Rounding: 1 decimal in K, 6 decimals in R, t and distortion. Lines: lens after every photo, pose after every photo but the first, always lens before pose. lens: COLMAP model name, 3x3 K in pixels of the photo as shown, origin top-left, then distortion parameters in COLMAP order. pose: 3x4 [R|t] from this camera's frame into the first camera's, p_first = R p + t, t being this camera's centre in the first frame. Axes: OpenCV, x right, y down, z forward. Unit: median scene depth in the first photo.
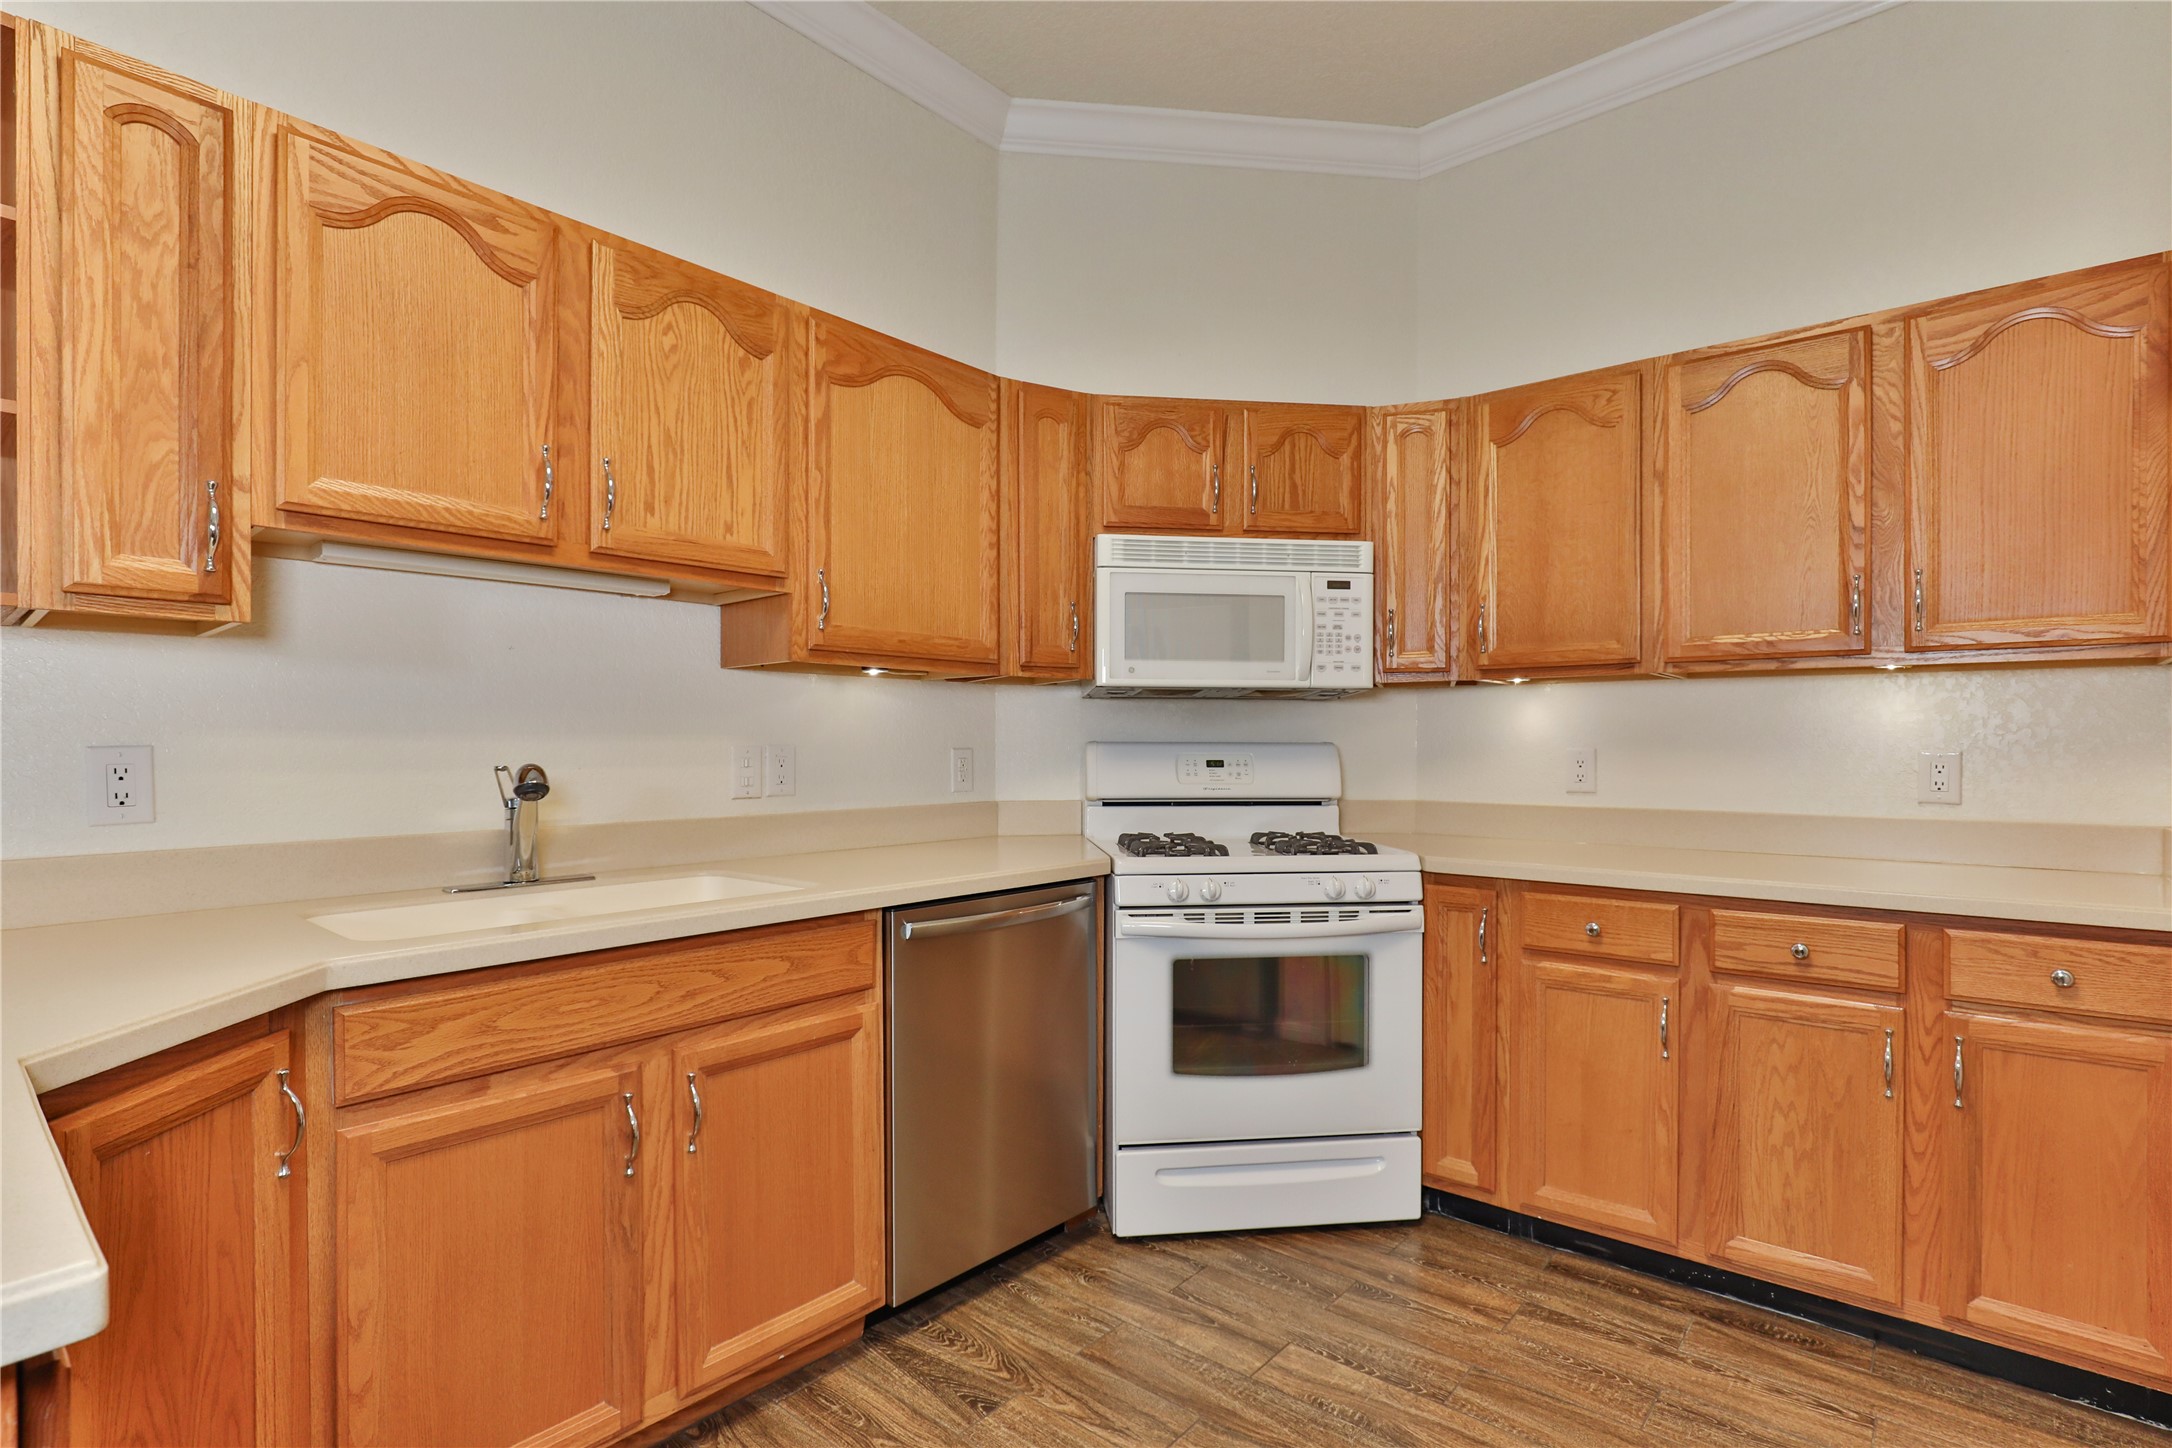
lens RADIAL K [[1056.7, 0, 1092.3], [0, 1056.7, 731.6], [0, 0, 1]] dist [-0.005860, -0.000609]
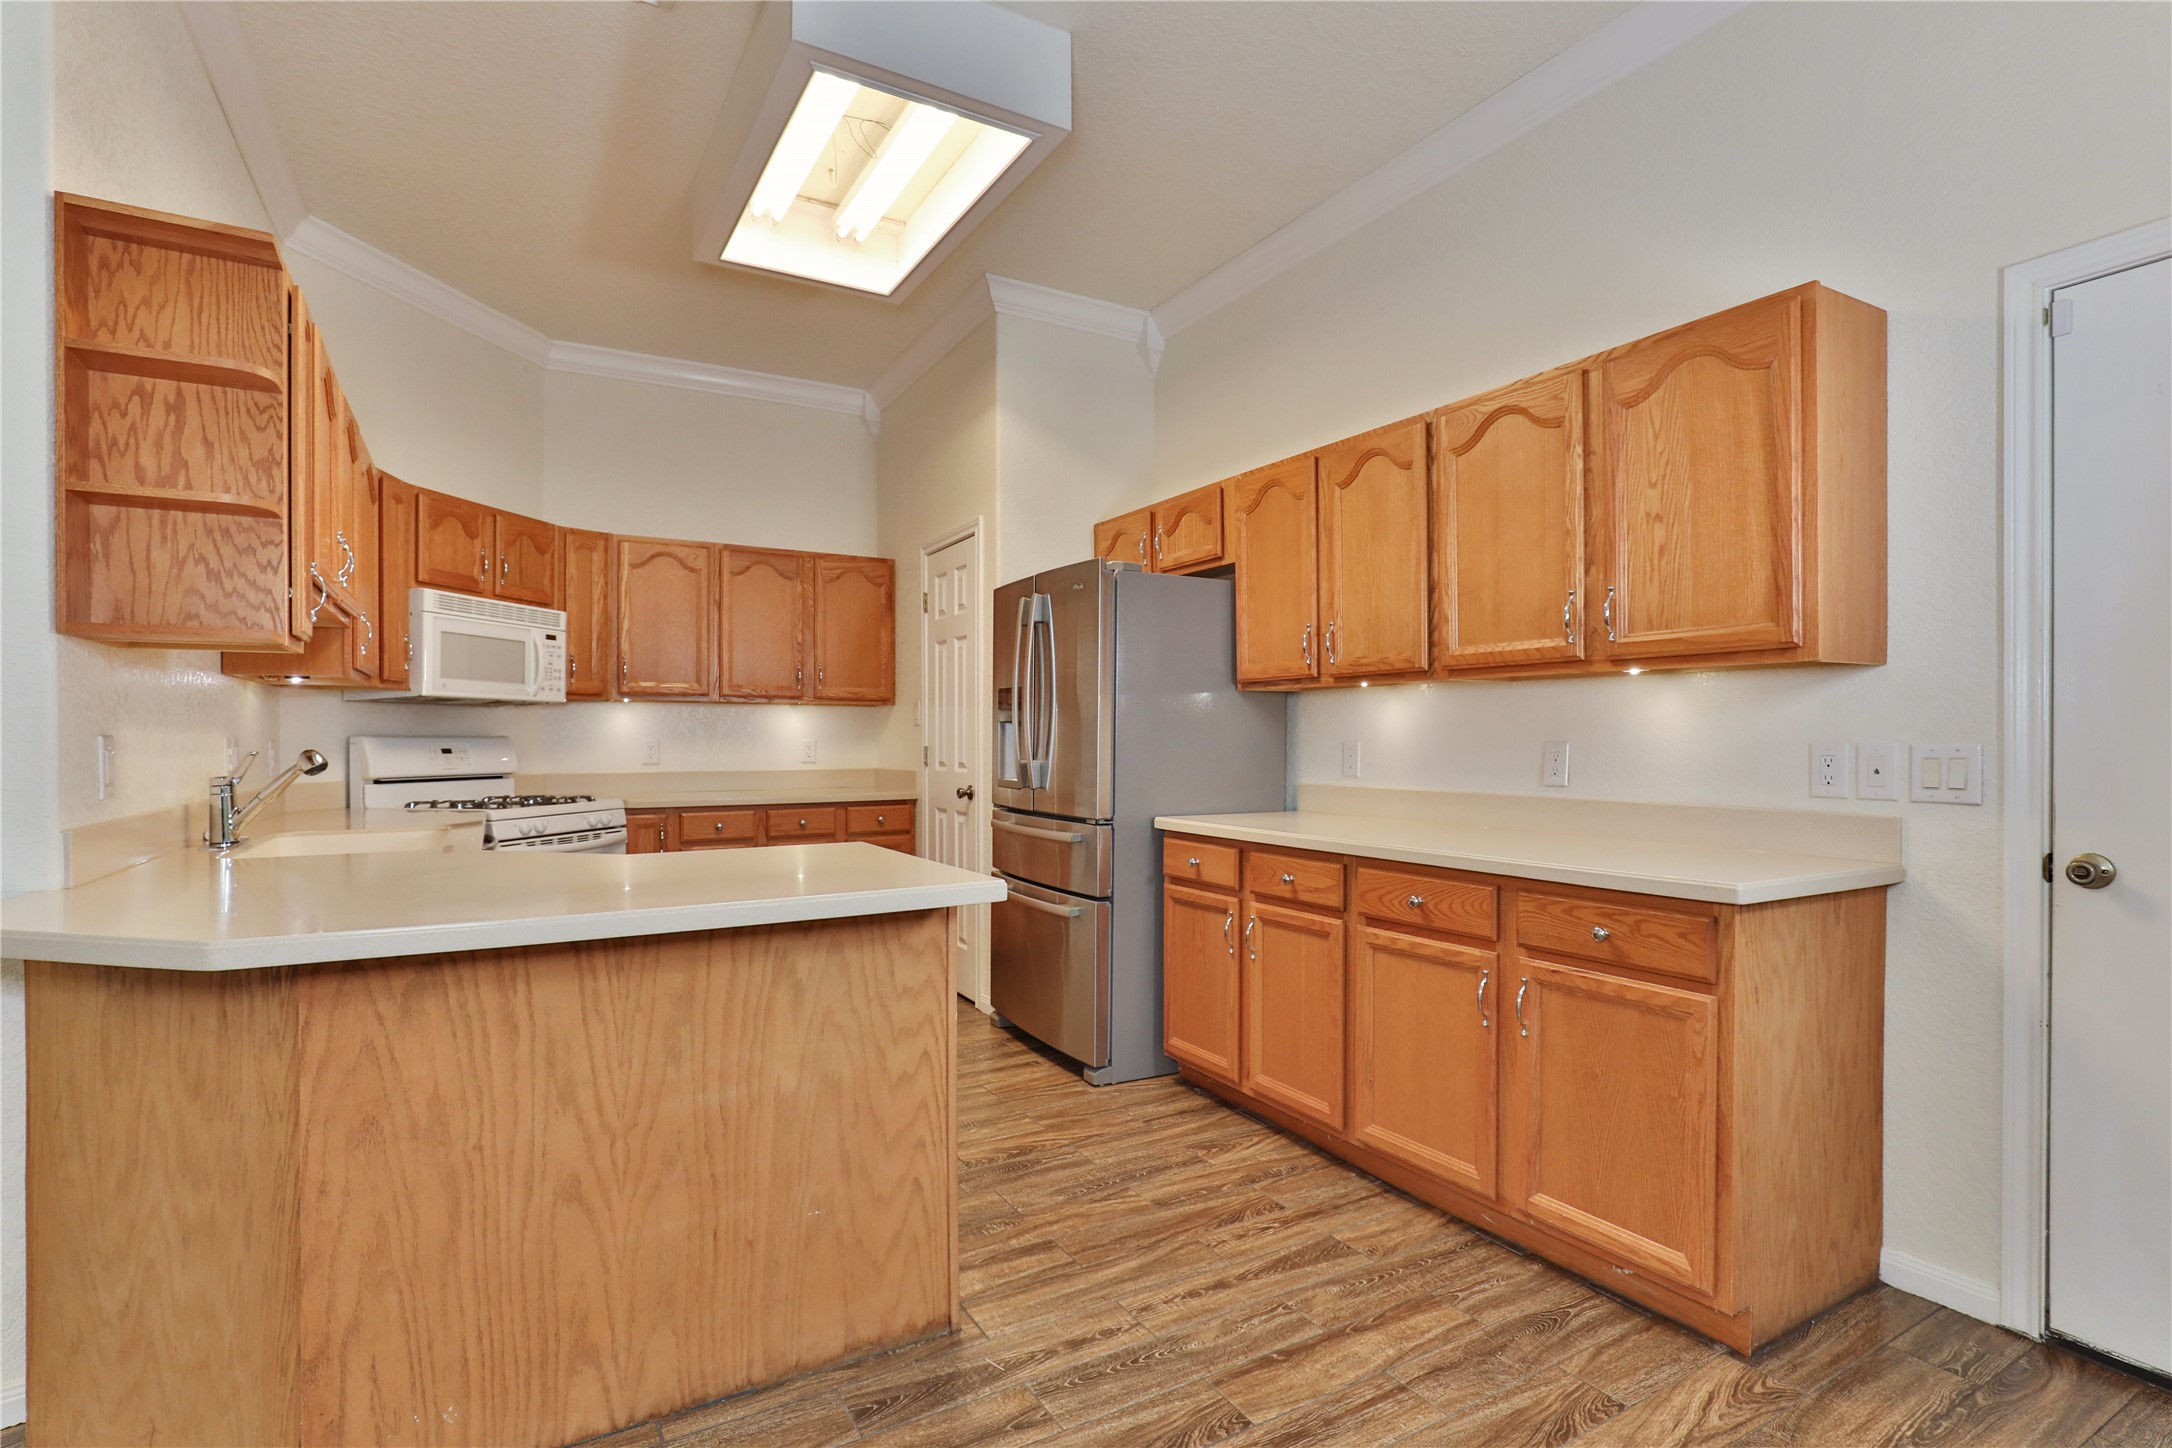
lens RADIAL K [[1056.7, 0, 1092.0], [0, 1056.7, 733.3], [0, 0, 1]] dist [-0.005860, -0.000609]
pose [[0.342023, 0.002335, 0.939689, -0.989324], [-0.009078, 0.999958, 0.000819, -0.002549], [-0.939648, -0.008811, 0.342030, -0.316228]]
